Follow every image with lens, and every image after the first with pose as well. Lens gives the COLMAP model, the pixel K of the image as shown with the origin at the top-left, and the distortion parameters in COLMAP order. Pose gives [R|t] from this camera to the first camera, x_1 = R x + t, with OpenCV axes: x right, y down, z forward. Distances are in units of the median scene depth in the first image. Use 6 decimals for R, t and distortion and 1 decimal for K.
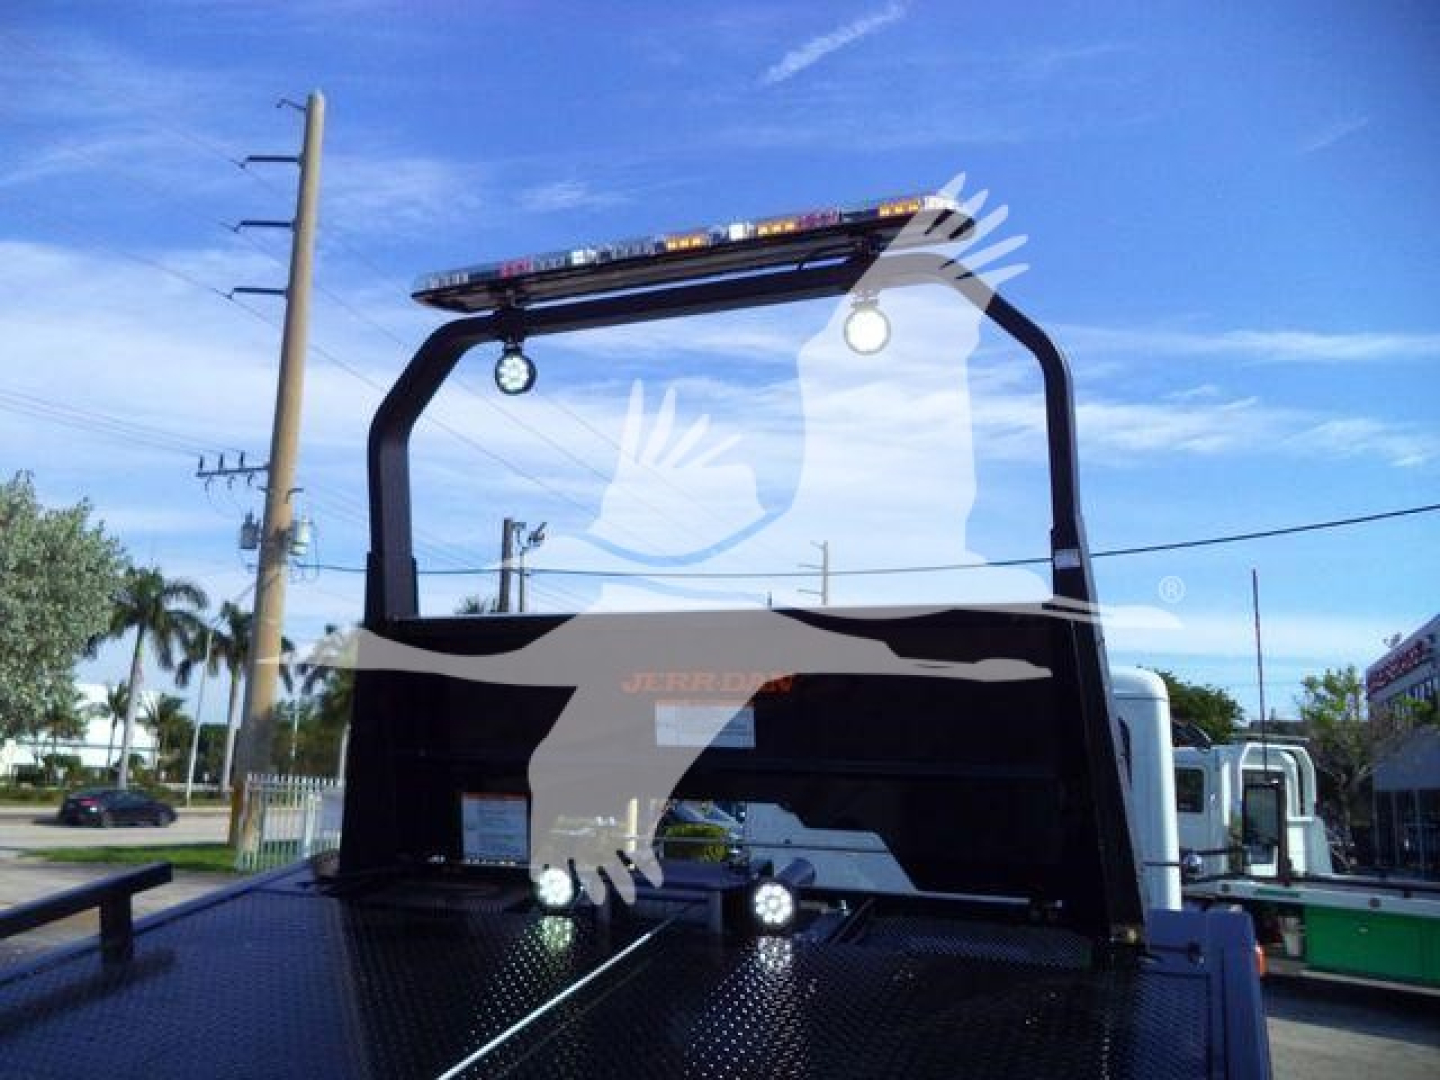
lens RADIAL K [[1171.0, 0, 752.9], [0, 1171.0, 534.3], [0, 0, 1]] dist [-0.031606, -0.001991]
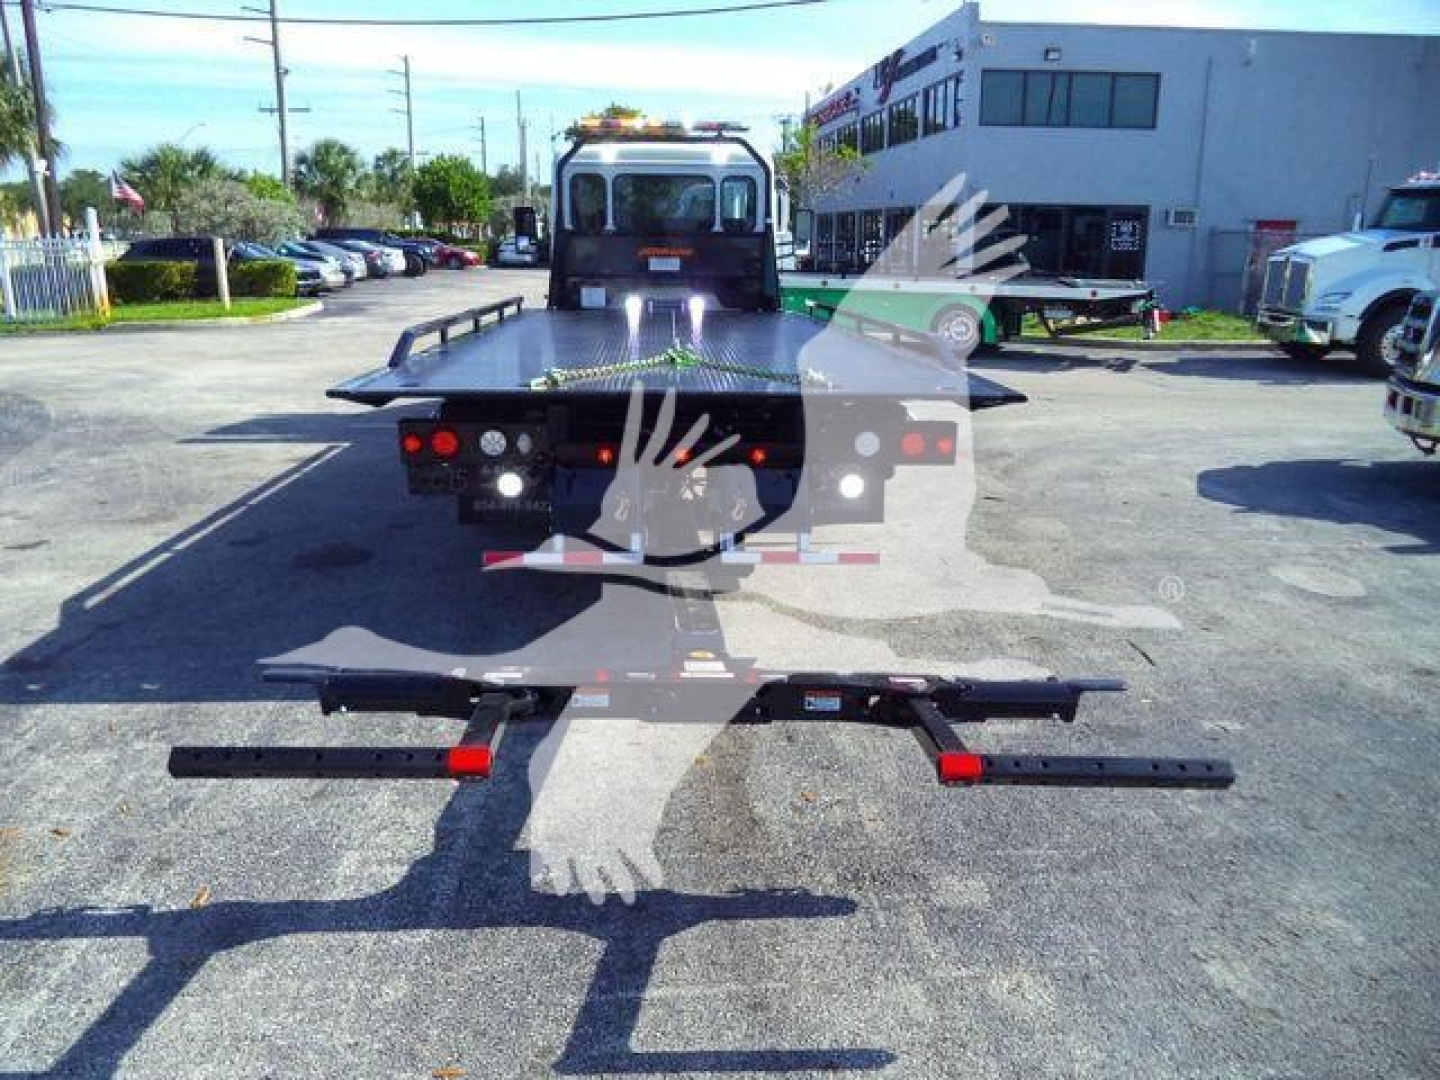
lens RADIAL K [[1171.0, 0, 752.9], [0, 1171.0, 534.3], [0, 0, 1]] dist [-0.031606, -0.001991]
pose [[0.897290, -0.139776, 0.418729, -0.101926], [-0.067863, 0.893595, 0.443714, -0.030462], [-0.436195, -0.426556, 0.792328, -0.142544]]
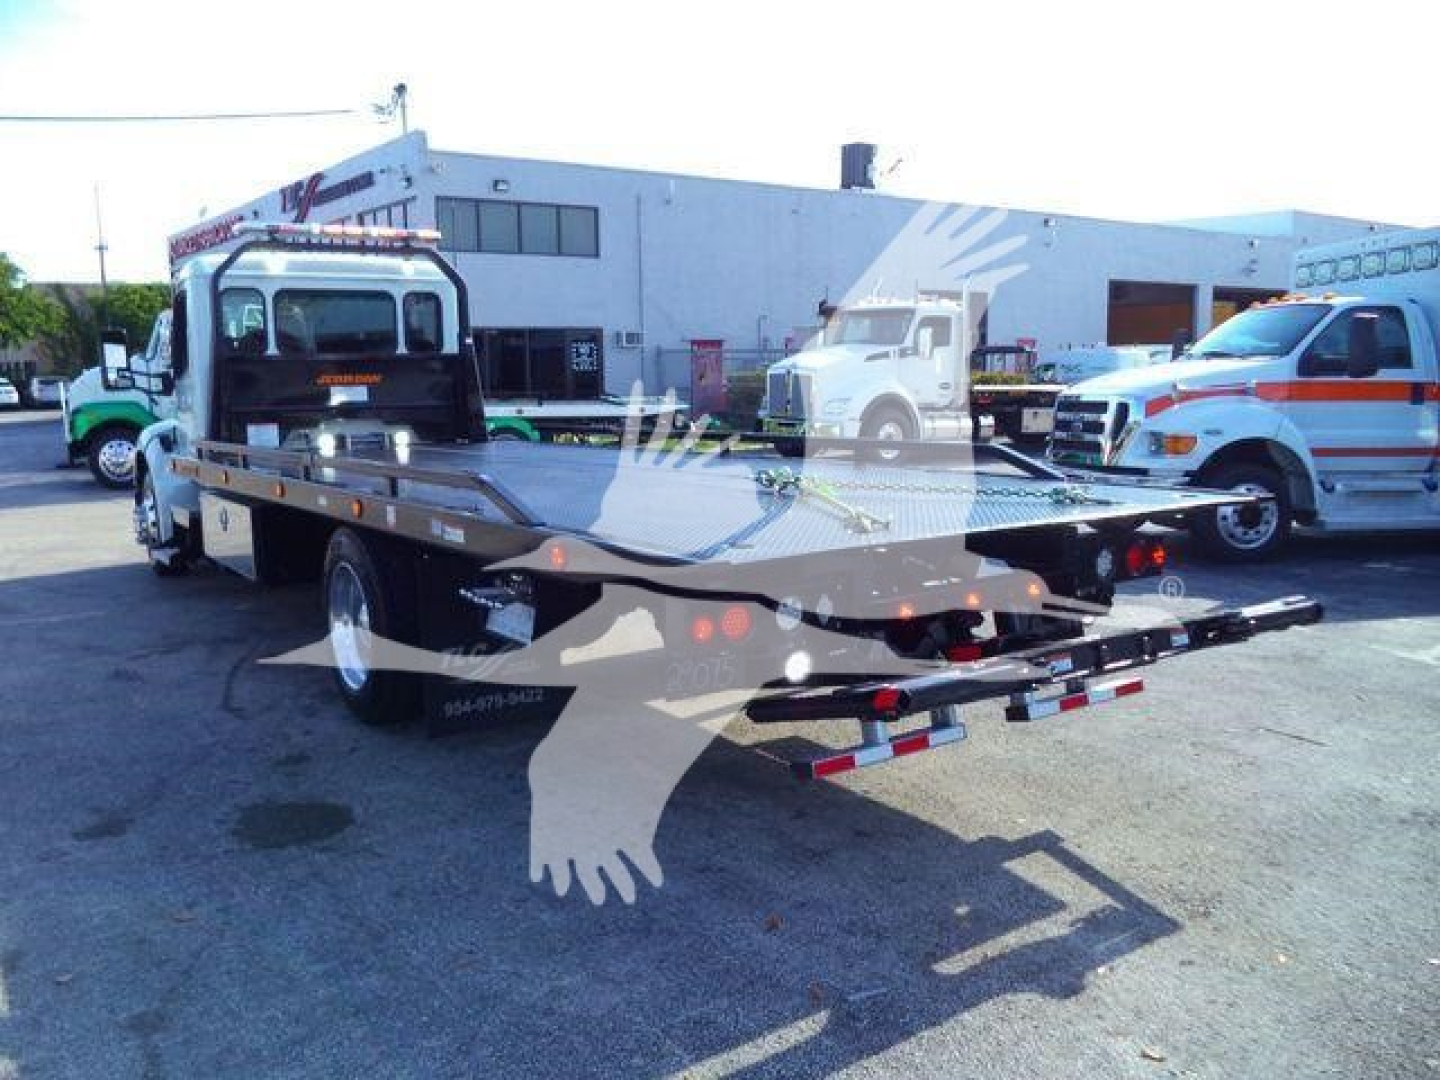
lens RADIAL K [[1146.1, 0, 728.3], [0, 1146.1, 536.4], [0, 0, 1]] dist [-0.025997, 0.005825]
pose [[0.538954, -0.173336, 0.824308, -0.158735], [-0.145816, 0.944625, 0.293974, -0.011233], [-0.829618, -0.278636, 0.483834, -0.052390]]
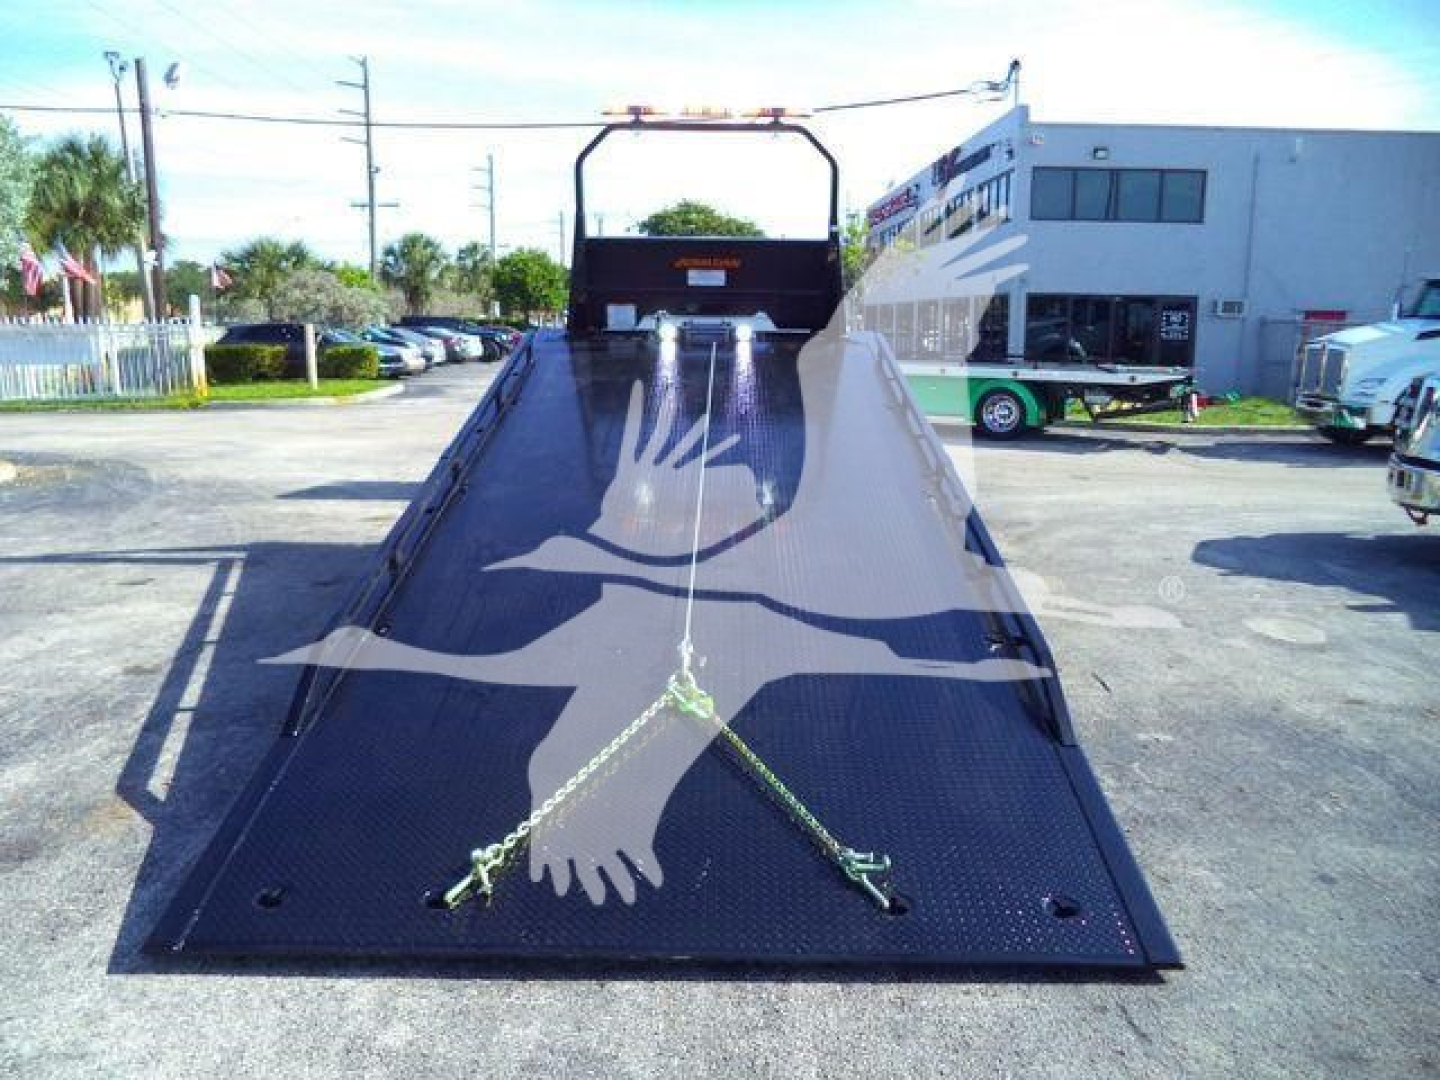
lens RADIAL K [[1171.0, 0, 752.9], [0, 1171.0, 534.3], [0, 0, 1]] dist [-0.031606, -0.001991]
pose [[0.921986, -0.096066, 0.375118, -0.104062], [-0.058428, 0.923132, 0.380017, -0.034622], [-0.382790, -0.372287, 0.845502, -0.168014]]
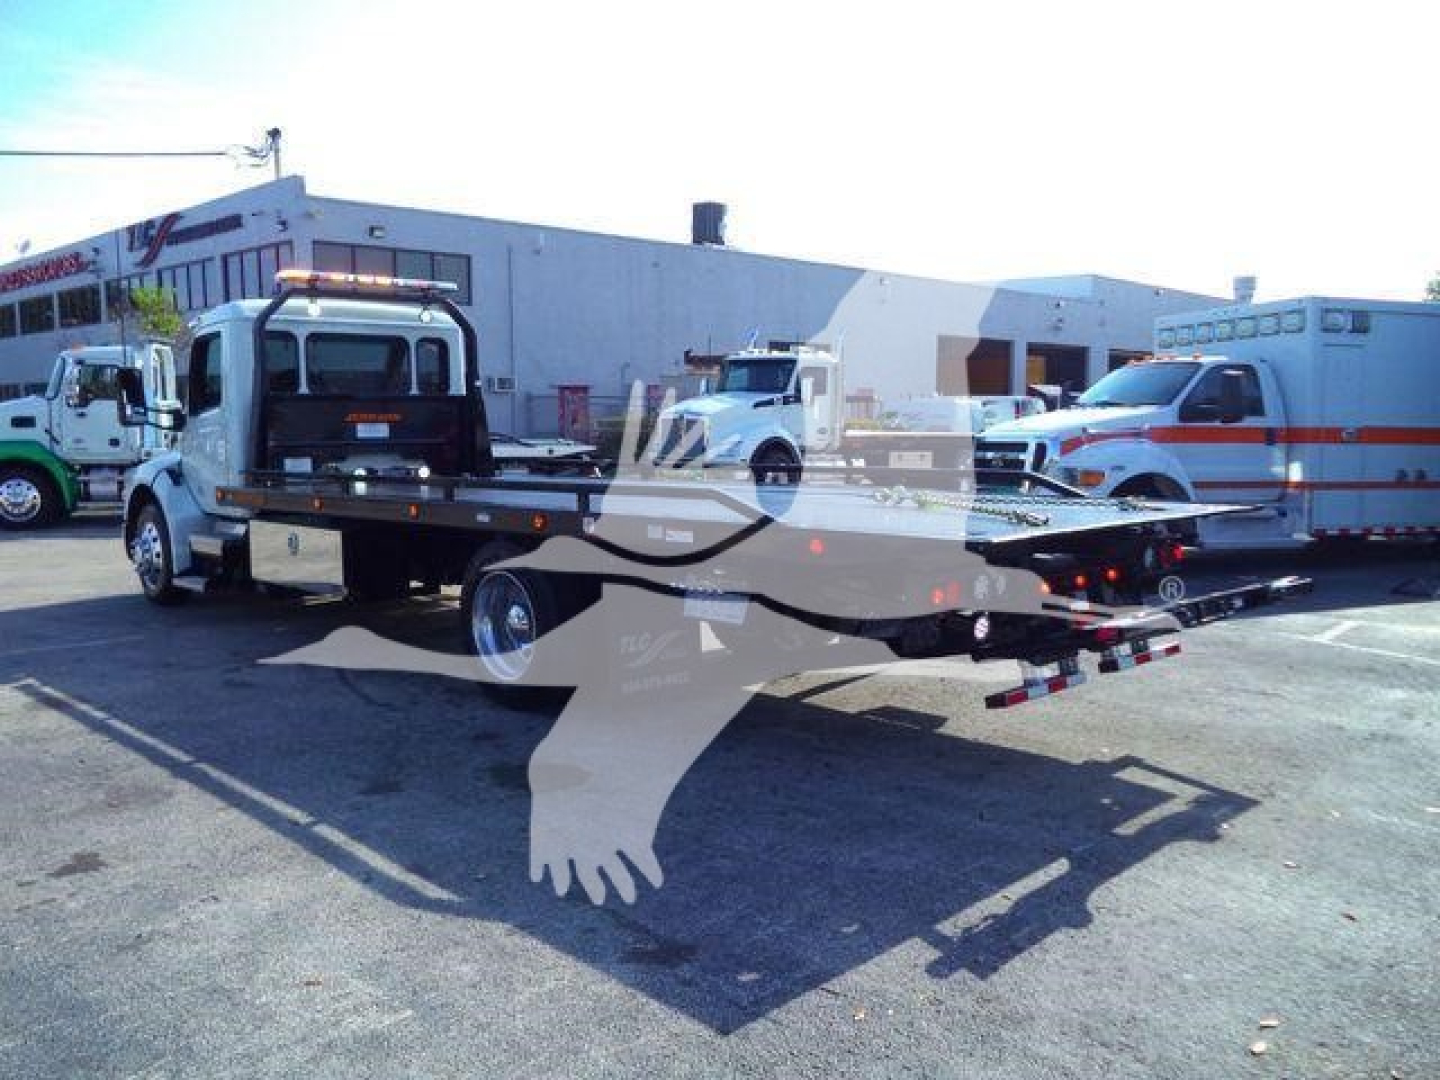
lens RADIAL K [[1147.6, 0, 720.0], [0, 1147.6, 540.0], [0, 0, 1]] dist [-0.032240, 0.006984]
pose [[0.398517, -0.145825, 0.905494, -0.211968], [-0.177446, 0.956366, 0.232113, -0.007186], [-0.899832, -0.253177, 0.355252, -0.027597]]
